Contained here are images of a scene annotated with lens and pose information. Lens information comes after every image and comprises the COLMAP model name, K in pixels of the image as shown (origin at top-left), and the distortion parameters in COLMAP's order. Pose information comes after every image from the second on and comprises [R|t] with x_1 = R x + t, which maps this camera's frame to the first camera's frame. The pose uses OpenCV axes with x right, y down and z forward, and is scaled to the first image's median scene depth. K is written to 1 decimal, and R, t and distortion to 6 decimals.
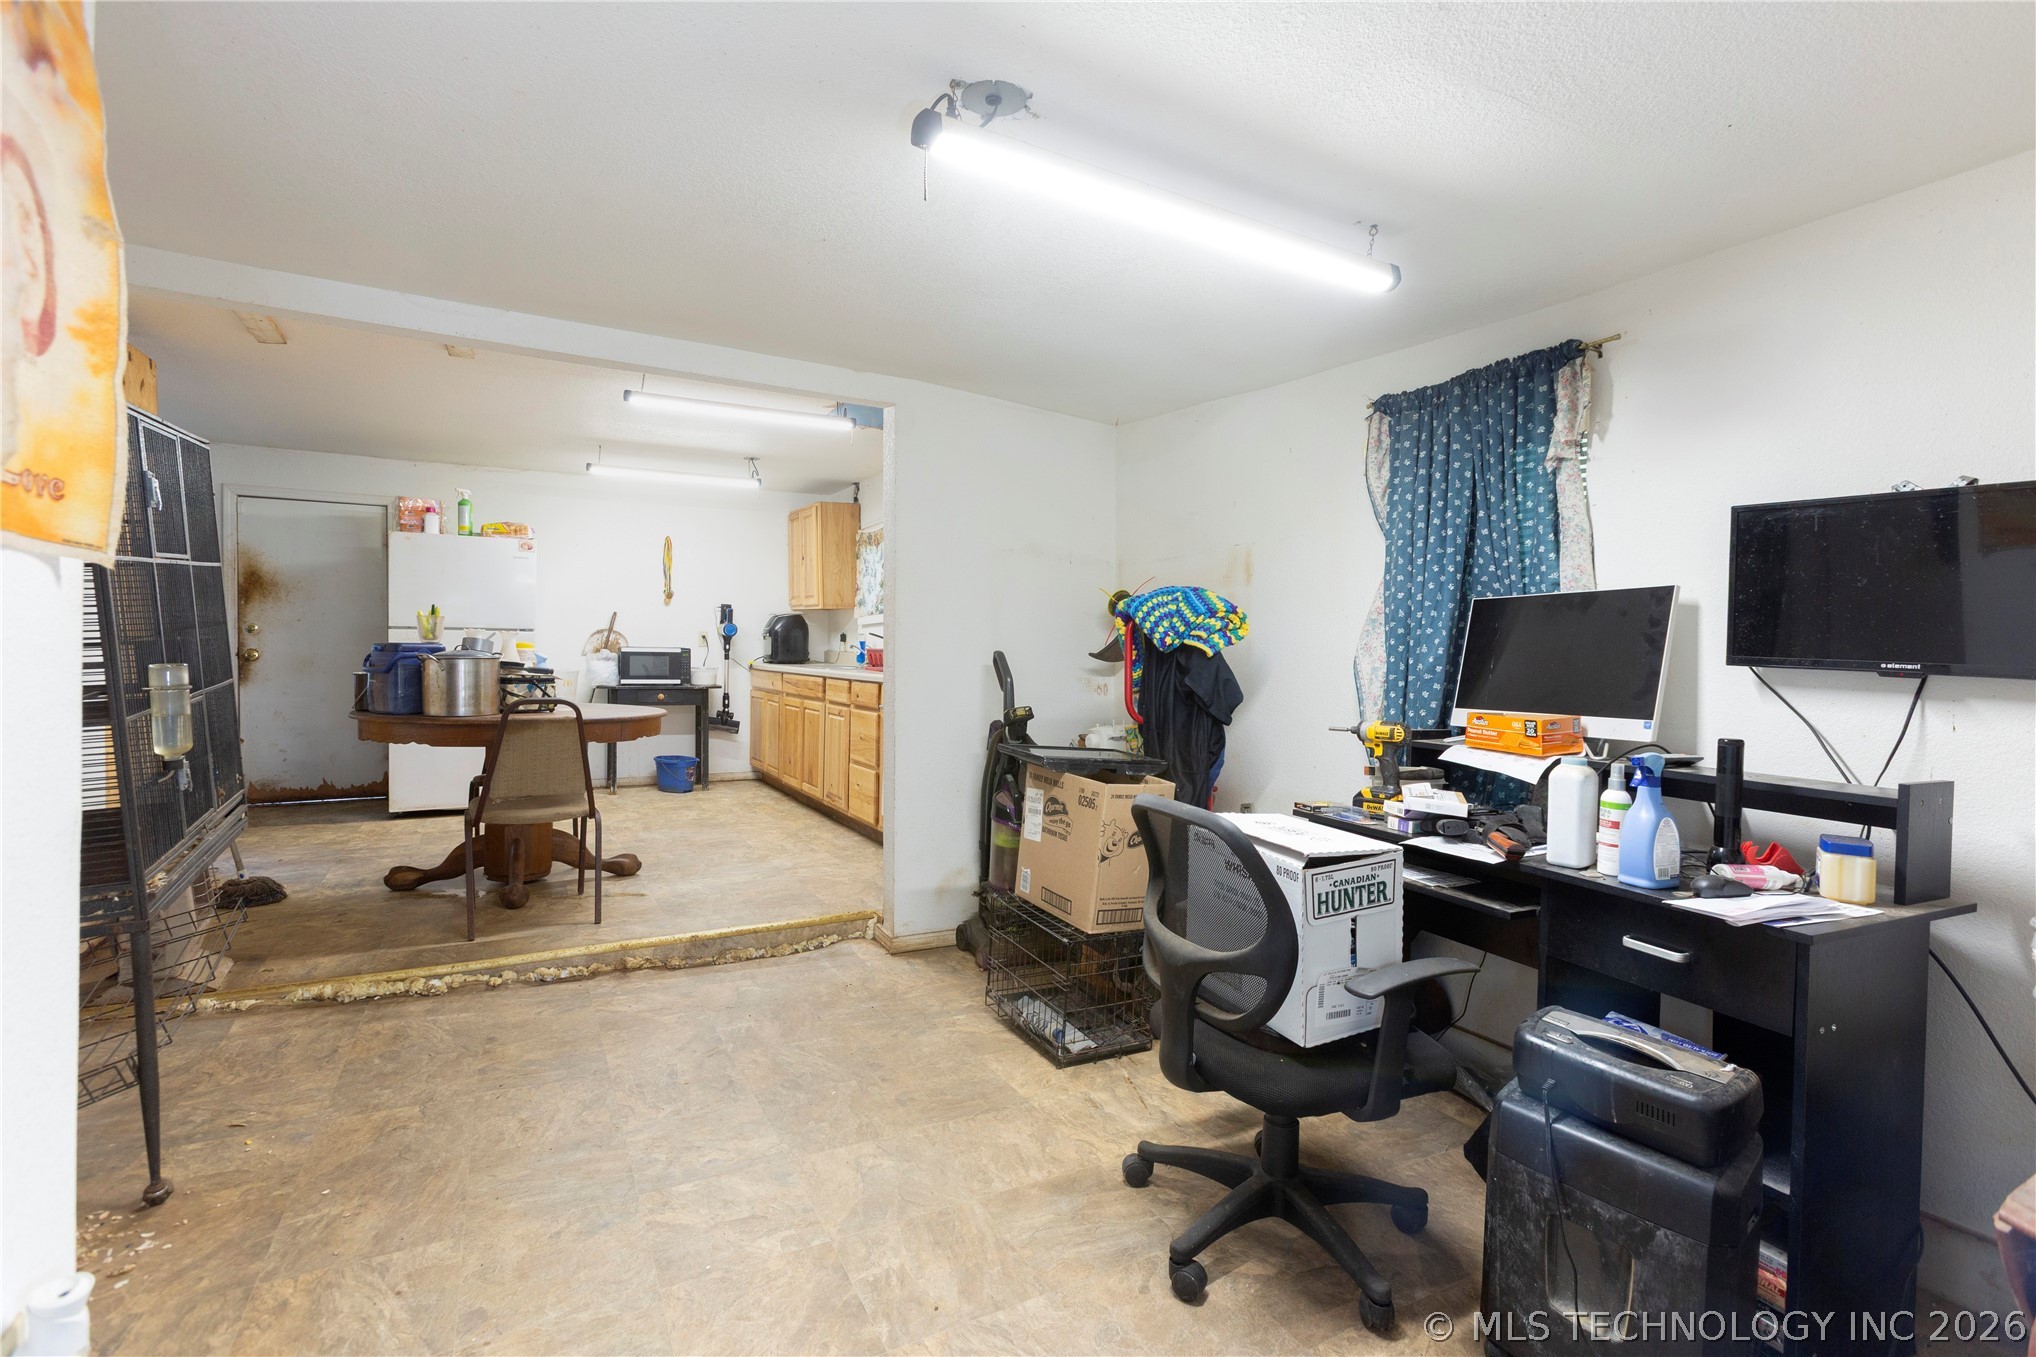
lens RADIAL K [[936.4, 0, 1009.6], [0, 936.4, 666.1], [0, 0, 1]] dist [-0.004284, 0.005859]
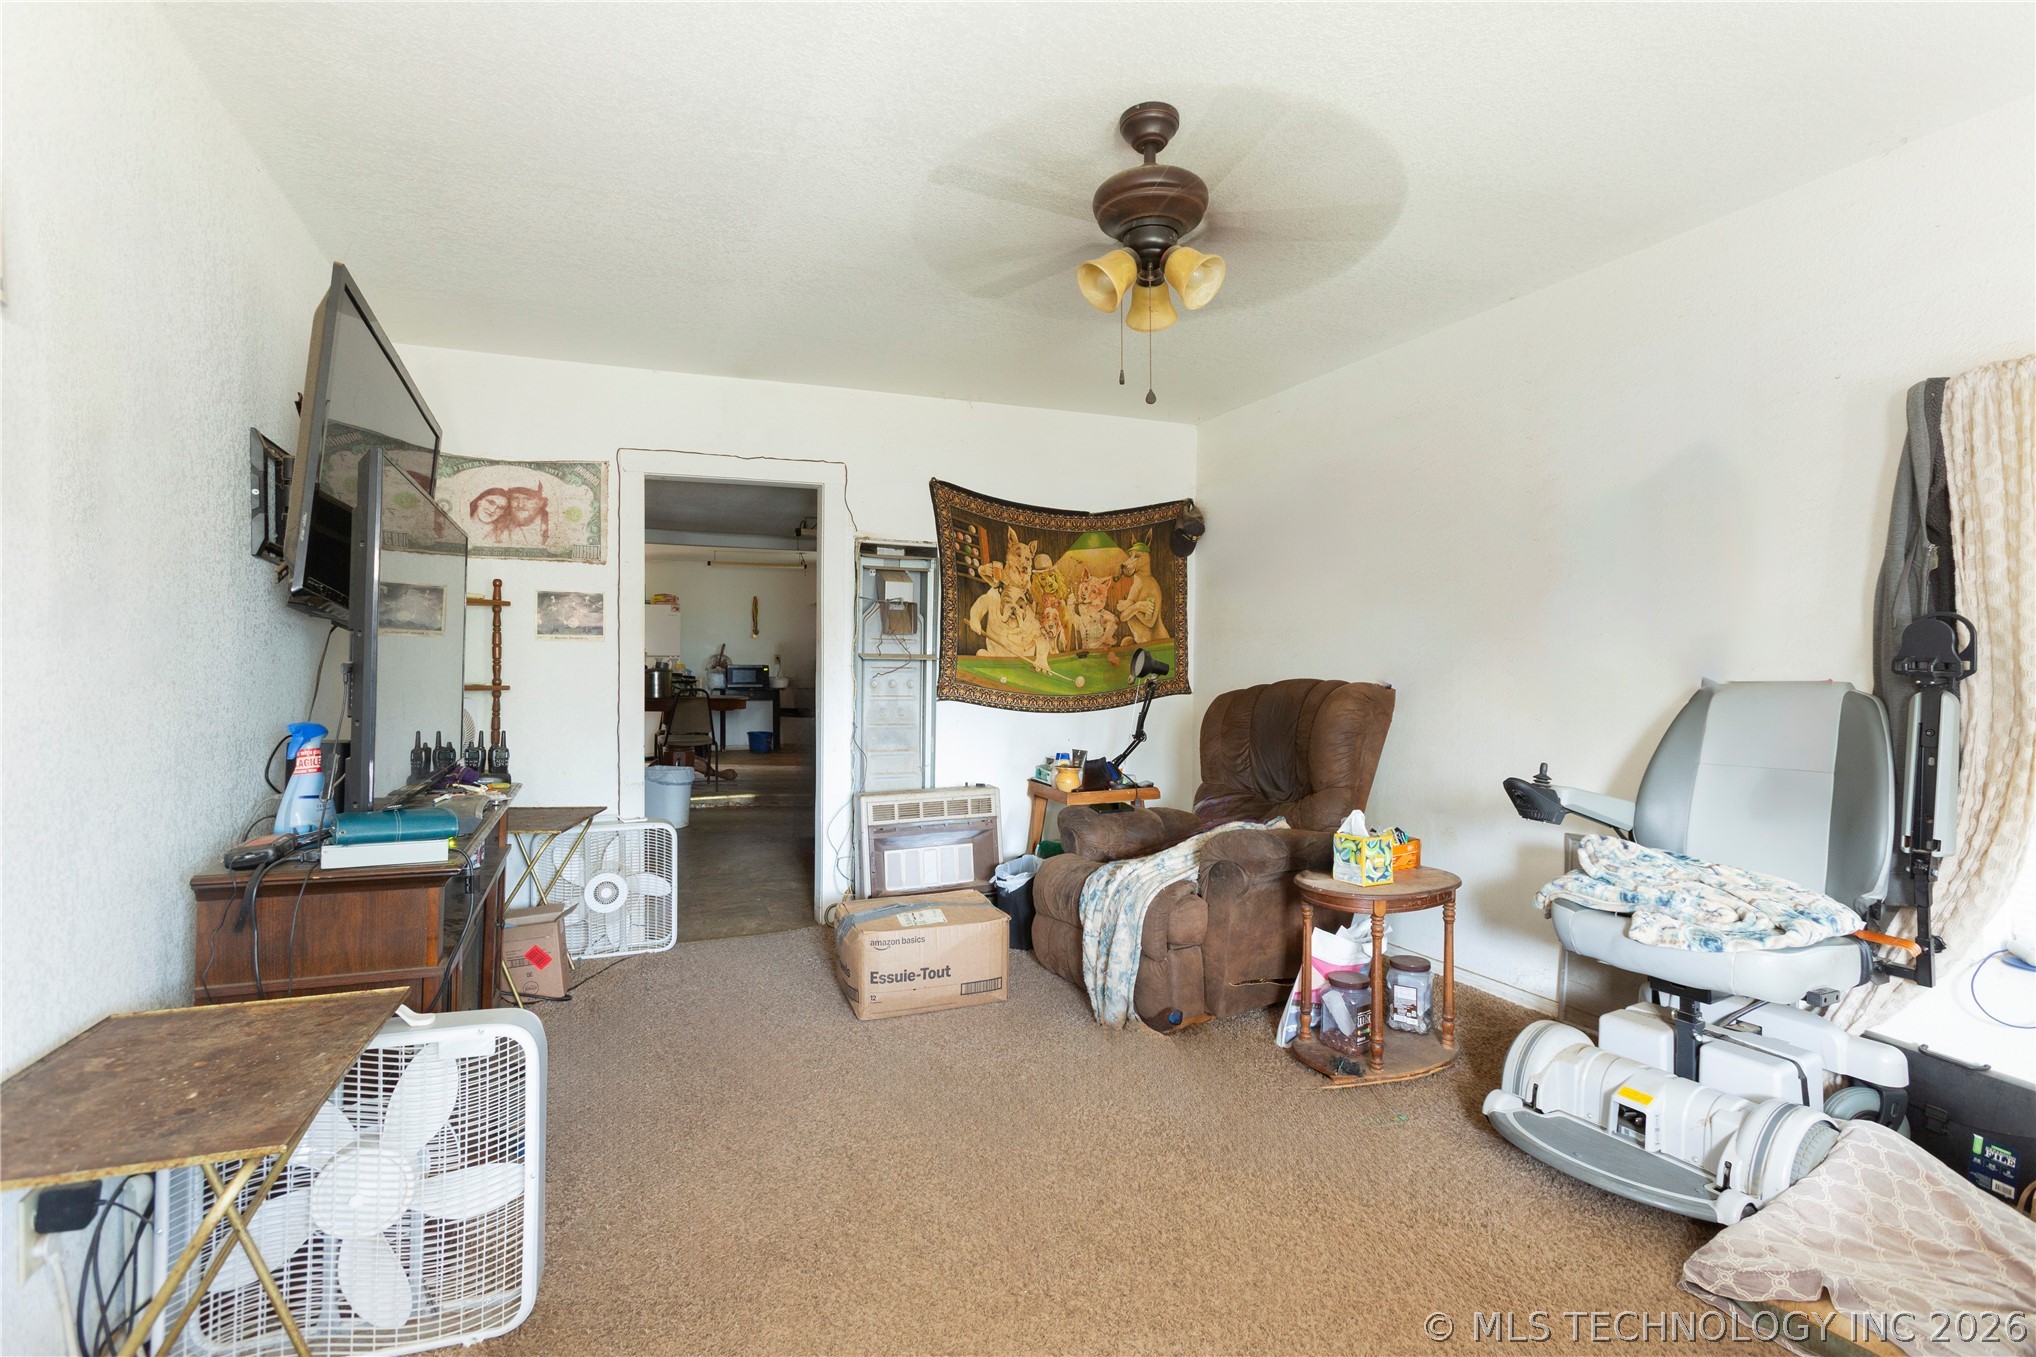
lens RADIAL K [[936.4, 0, 1009.6], [0, 936.4, 666.1], [0, 0, 1]] dist [-0.004284, 0.005859]
pose [[0.995397, -0.013544, -0.094873, 0.432236], [0.012467, 0.999851, -0.011934, 0.017301], [0.095020, 0.010696, 0.995418, -1.085893]]
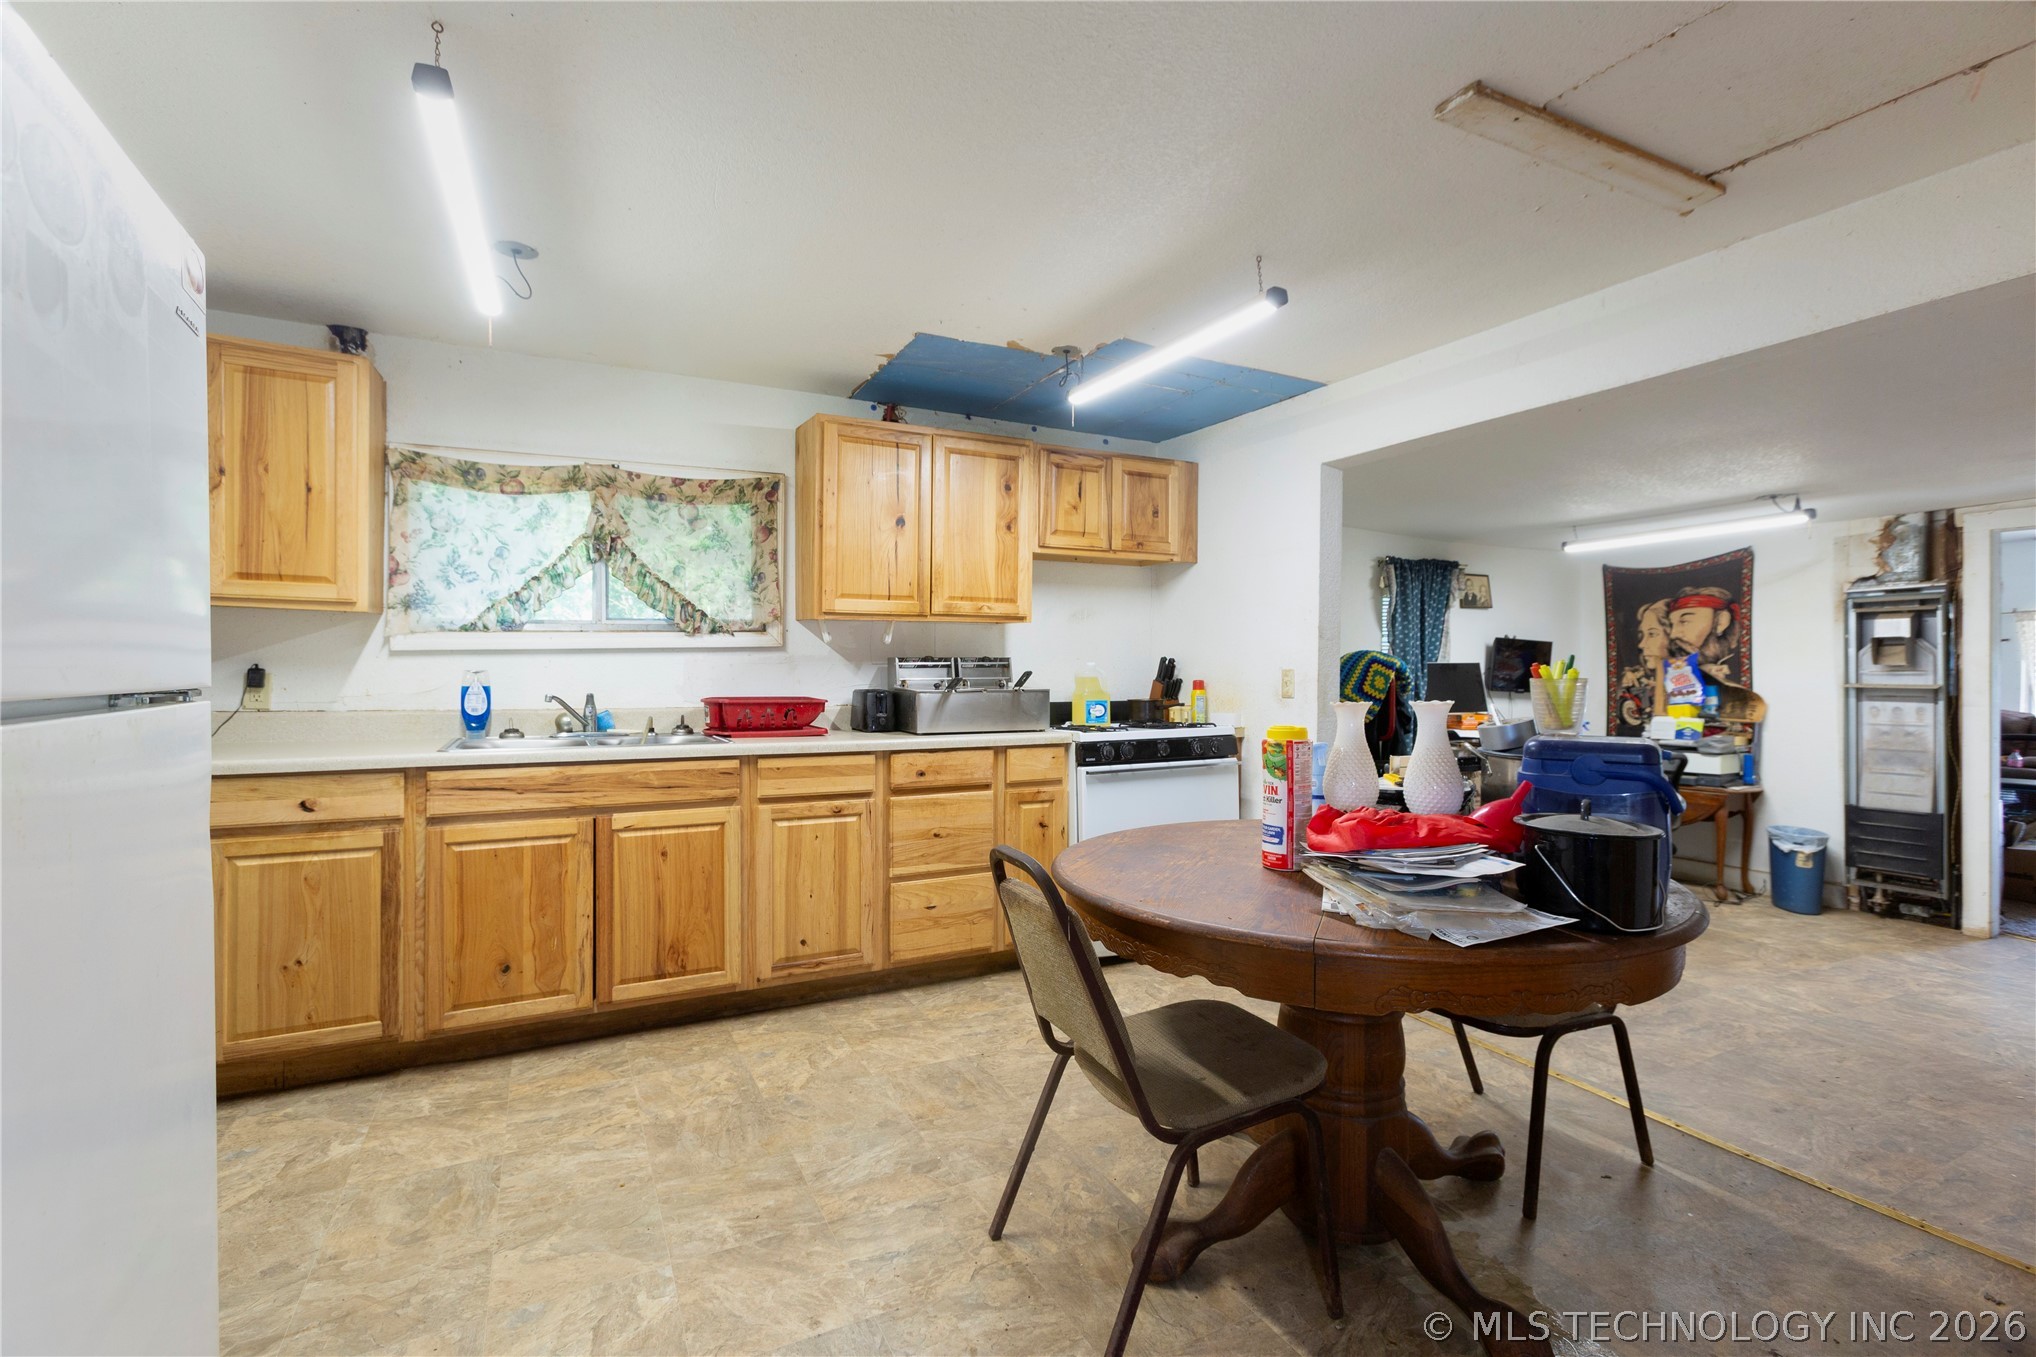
lens RADIAL K [[893.6, 0, 998.8], [0, 893.6, 674.5], [0, 0, 1]] dist [-0.001689, 0.000247]
pose [[0.034840, -0.022009, 0.999151, -1.221509], [0.012539, 0.999688, 0.021584, -0.078651], [-0.999314, 0.011777, 0.035105, 1.435161]]
